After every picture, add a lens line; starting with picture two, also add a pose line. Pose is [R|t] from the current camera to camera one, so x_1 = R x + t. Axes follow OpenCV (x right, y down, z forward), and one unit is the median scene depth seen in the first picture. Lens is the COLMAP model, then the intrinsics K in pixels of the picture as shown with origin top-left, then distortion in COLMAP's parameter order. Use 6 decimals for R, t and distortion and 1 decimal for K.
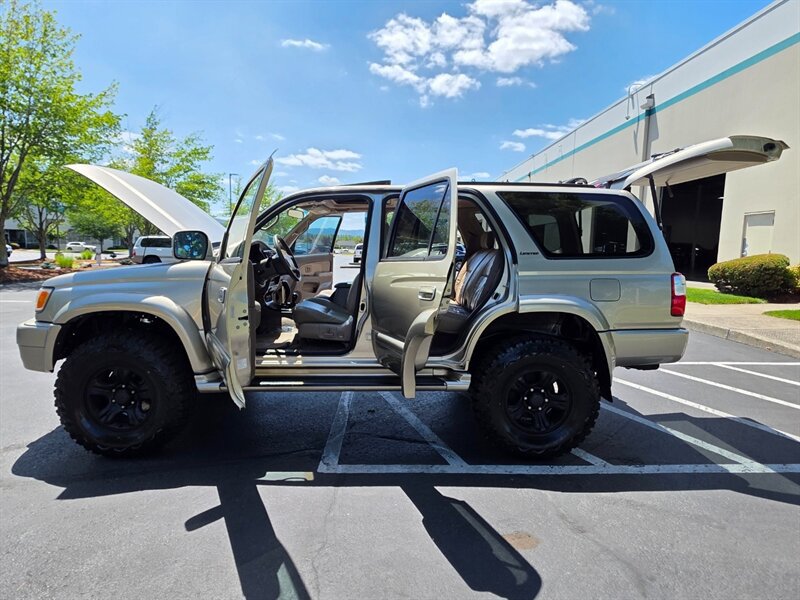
lens RADIAL K [[456.3, 0, 402.2], [0, 456.3, 300.3], [0, 0, 1]] dist [0.011666, -0.001972]
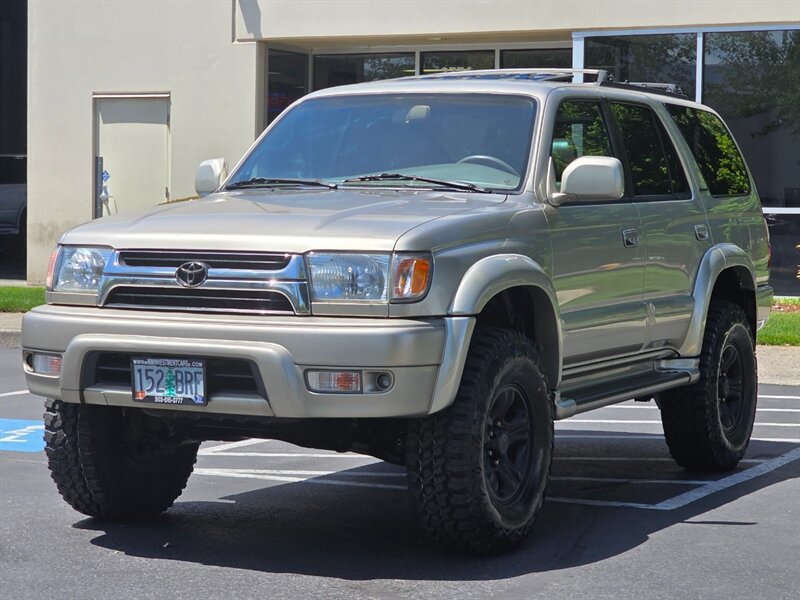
lens RADIAL K [[1934.3, 0, 396.6], [0, 1934.3, 300.3], [0, 0, 1]] dist [-0.077613, 0.000000]
pose [[0.471212, -0.050656, 0.880564, -2.668222], [0.095830, 0.995380, 0.005980, 0.009994], [-0.876799, 0.081567, 0.473889, -0.019823]]
